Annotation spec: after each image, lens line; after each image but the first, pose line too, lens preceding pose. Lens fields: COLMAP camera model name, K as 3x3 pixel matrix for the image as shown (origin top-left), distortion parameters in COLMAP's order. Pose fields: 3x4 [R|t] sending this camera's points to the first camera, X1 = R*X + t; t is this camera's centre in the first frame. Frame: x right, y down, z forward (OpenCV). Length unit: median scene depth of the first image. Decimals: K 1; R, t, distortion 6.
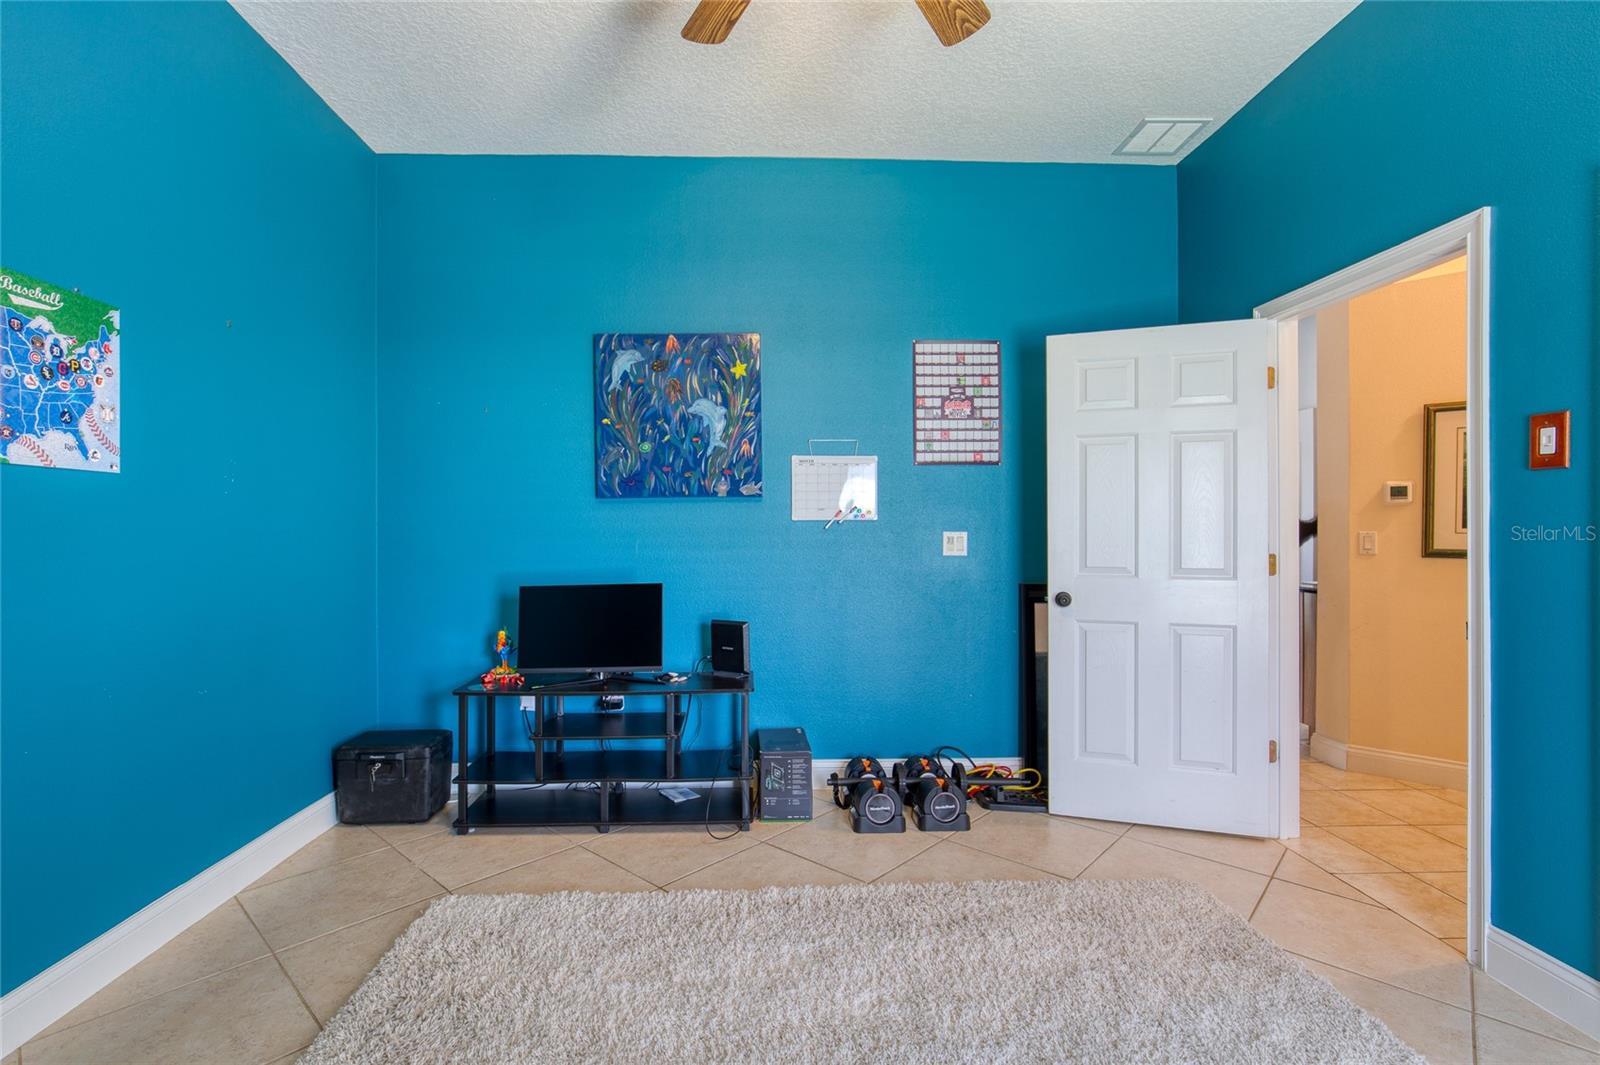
lens RADIAL K [[729.1, 0, 766.6], [0, 729.1, 528.3], [0, 0, 1]] dist [-0.016213, 0.006922]
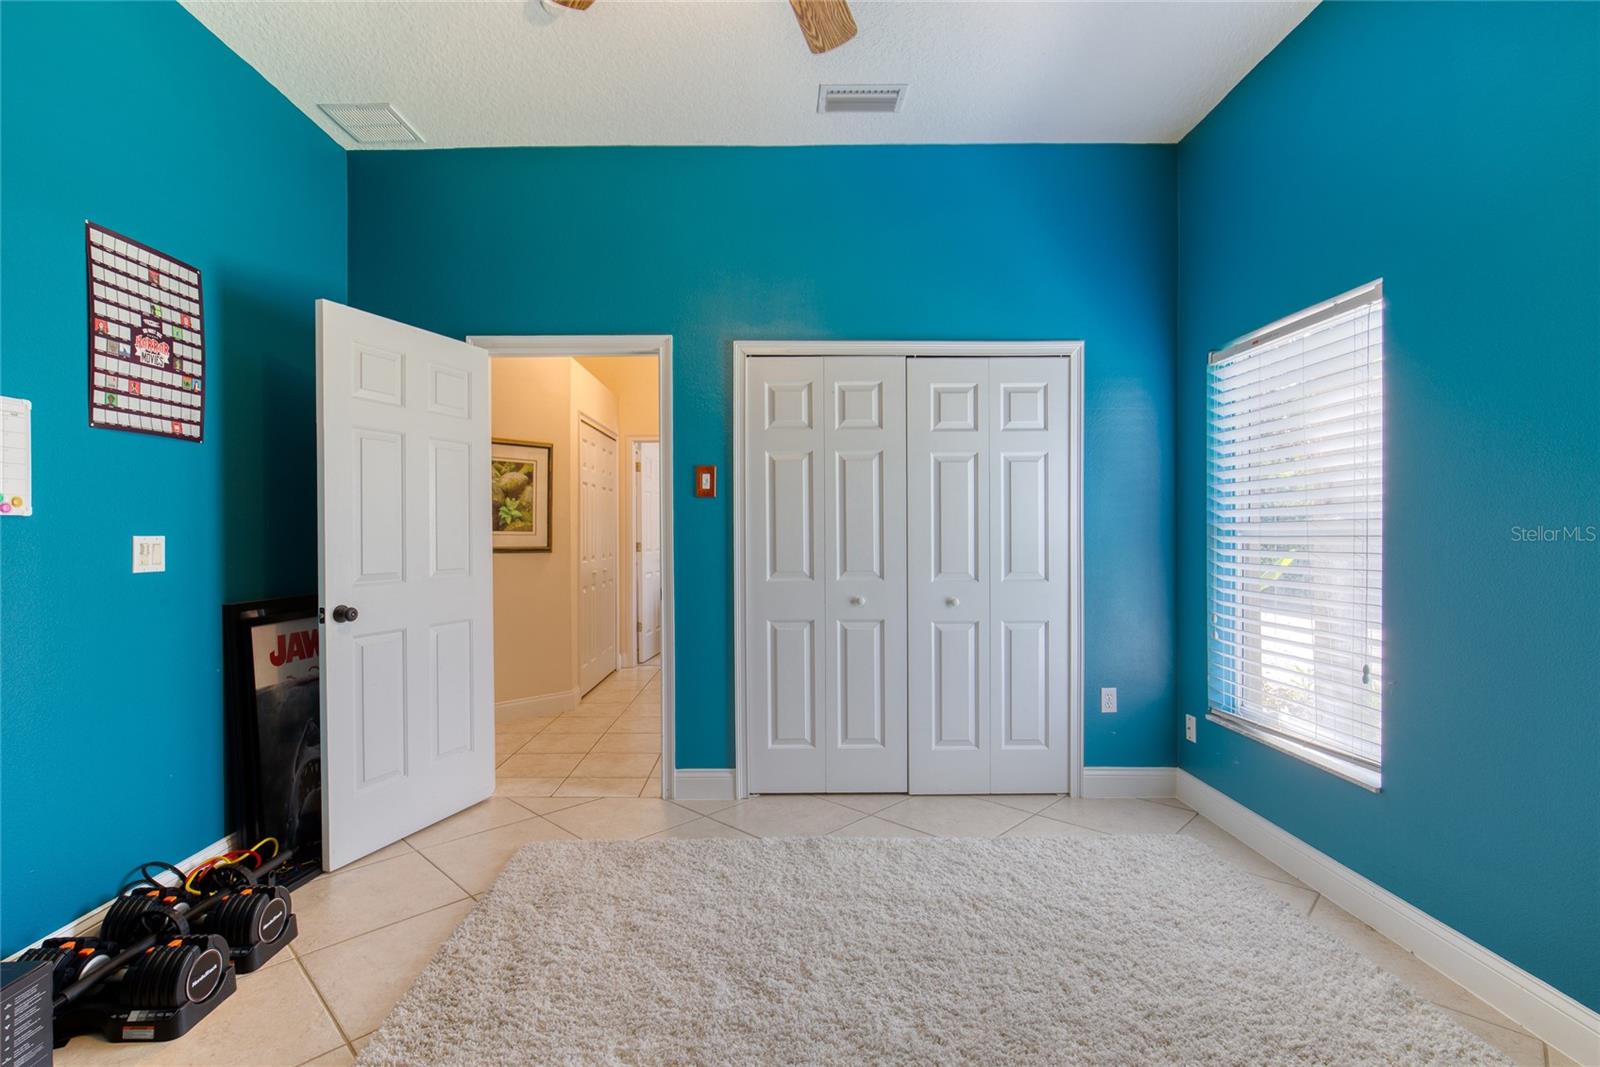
lens RADIAL K [[729.1, 0, 795.6], [0, 729.1, 532.7], [0, 0, 1]] dist [-0.016213, 0.006922]
pose [[0.025758, -0.002383, 0.999665, -0.382677], [0.000921, 0.999997, 0.002360, 0.000623], [-0.999668, 0.000859, 0.025760, 0.395794]]
